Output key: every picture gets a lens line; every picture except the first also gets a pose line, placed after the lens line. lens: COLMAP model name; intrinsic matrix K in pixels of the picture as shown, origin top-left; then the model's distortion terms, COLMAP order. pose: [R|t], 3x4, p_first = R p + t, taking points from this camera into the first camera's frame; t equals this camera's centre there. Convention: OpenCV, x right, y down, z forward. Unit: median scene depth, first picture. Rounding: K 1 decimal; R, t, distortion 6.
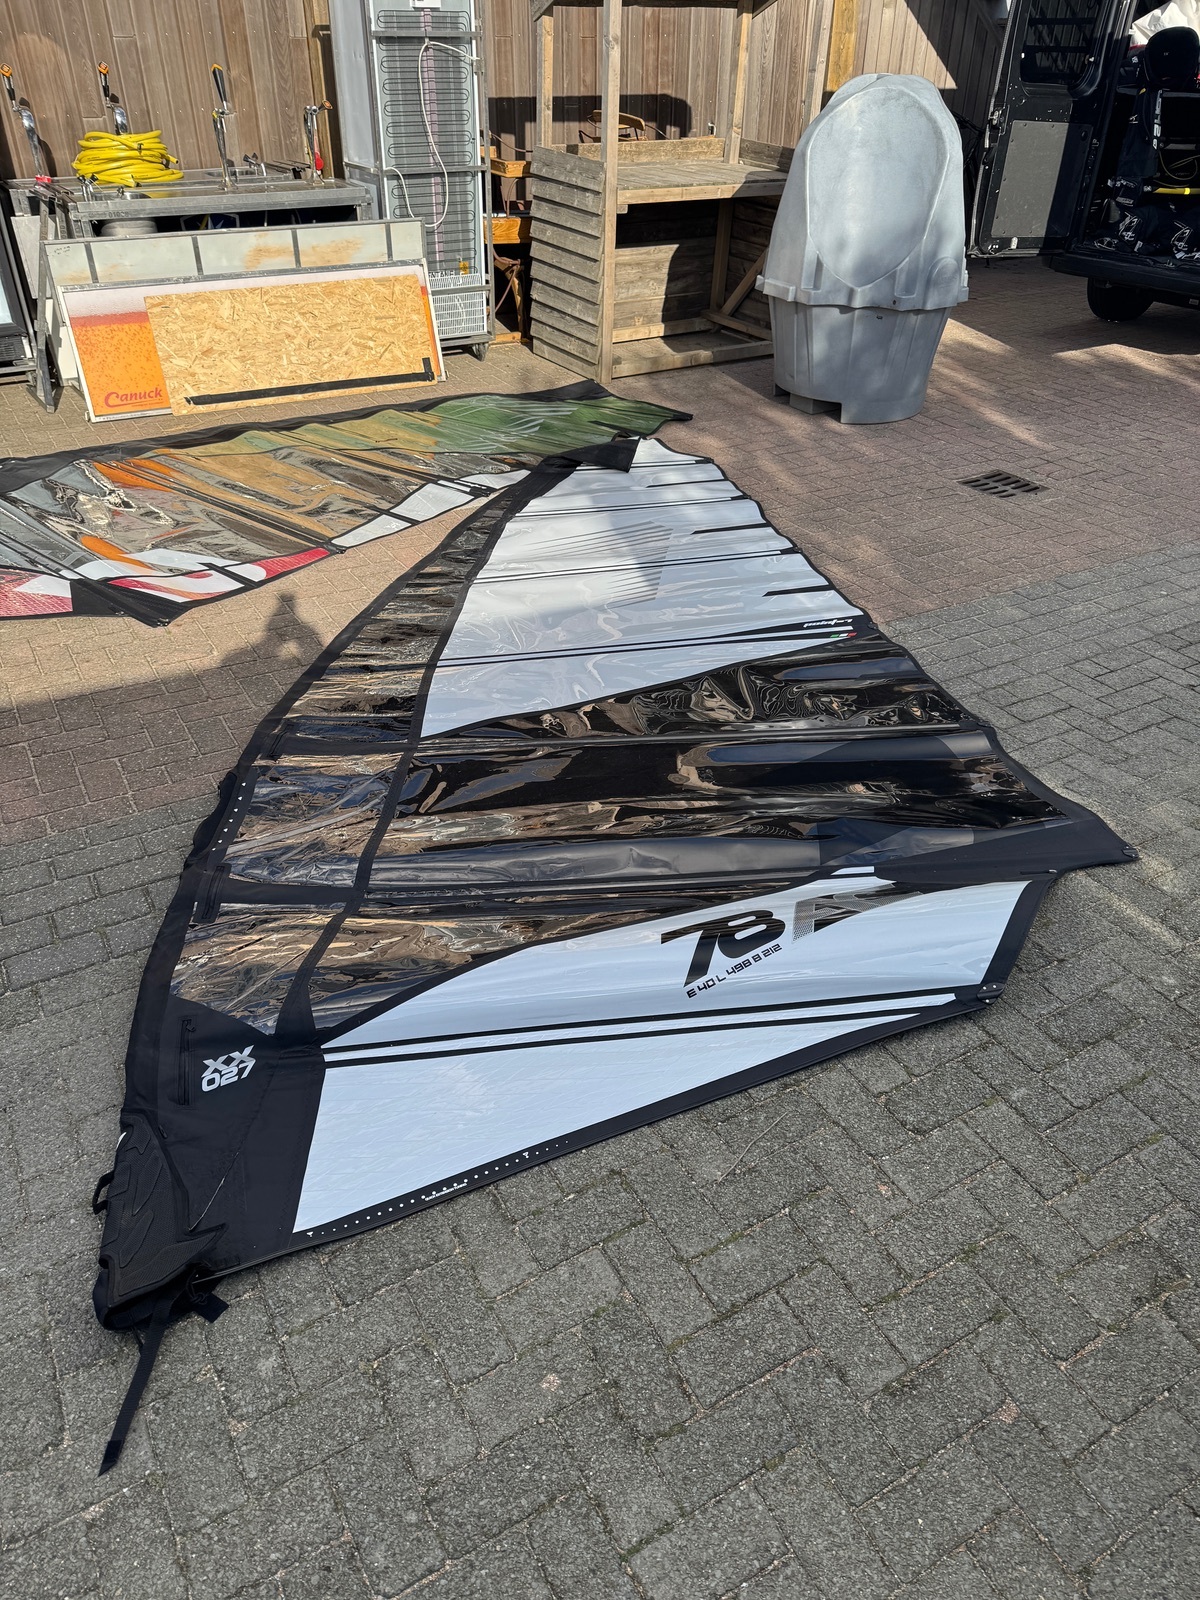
lens RADIAL K [[1195.5, 0, 598.5], [0, 1195.5, 798.2], [0, 0, 1]] dist [0.014466, -0.017871]
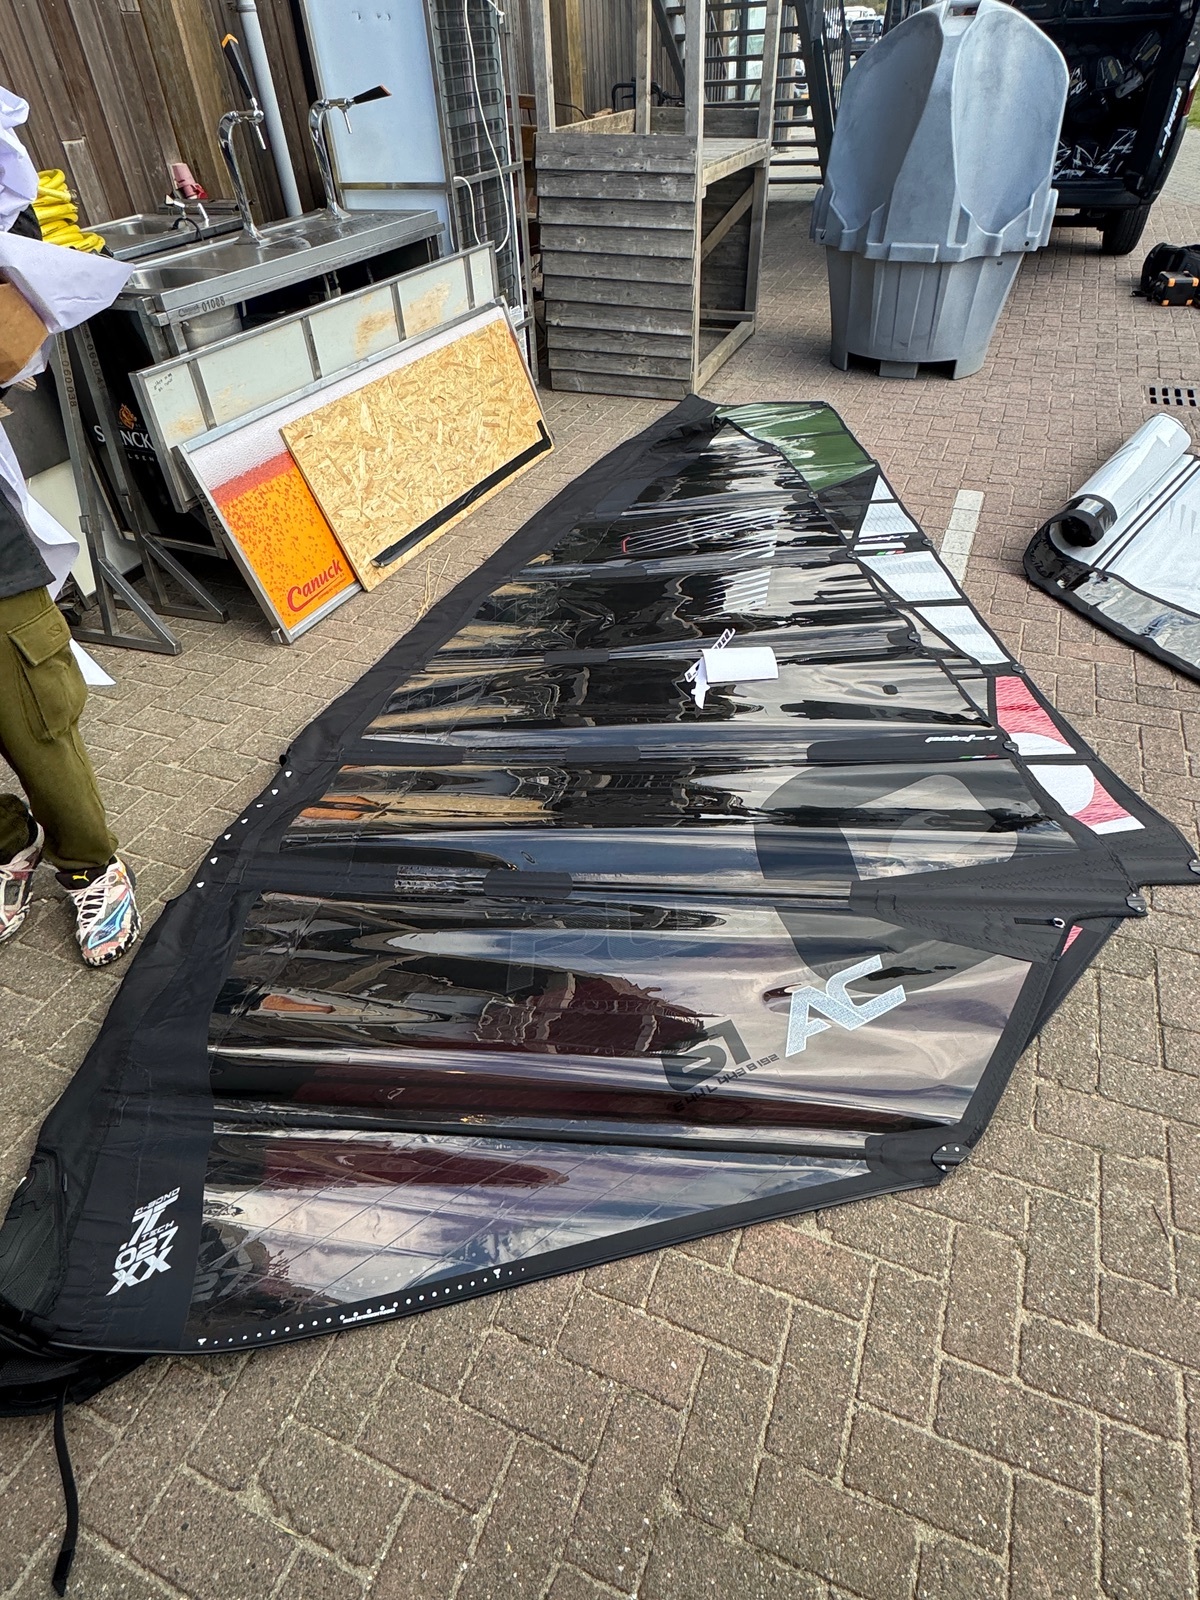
lens RADIAL K [[909.1, 0, 605.0], [0, 909.1, 795.4], [0, 0, 1]] dist [-0.002856, 0.000585]
pose [[0.779254, -0.433240, 0.452842, -0.543638], [0.381897, 0.901182, 0.205002, -0.275049], [-0.496908, 0.013190, 0.867703, 0.498178]]
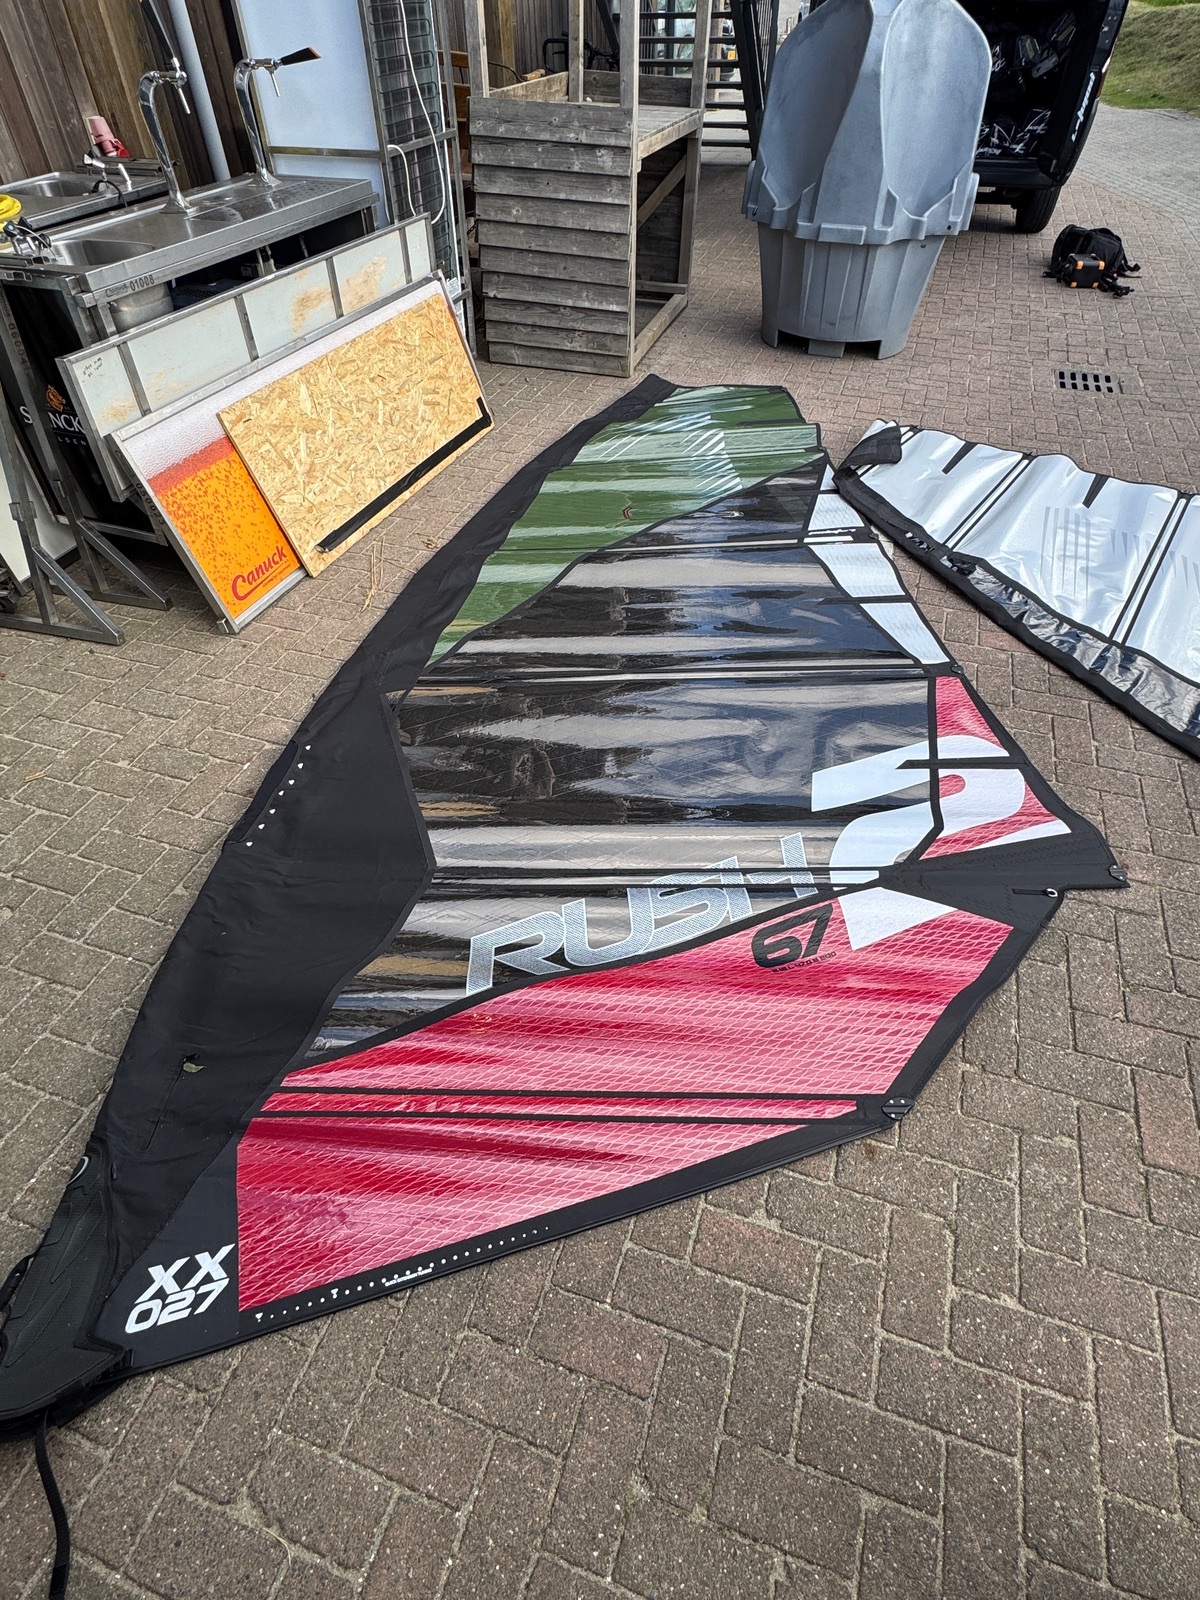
lens RADIAL K [[862.1, 0, 604.1], [0, 862.1, 793.1], [0, 0, 1]] dist [-0.001070, -0.000646]
pose [[0.739734, -0.473553, 0.478060, -0.535365], [0.376254, 0.880095, 0.289595, -0.296842], [-0.557877, -0.034351, 0.829213, 0.506326]]
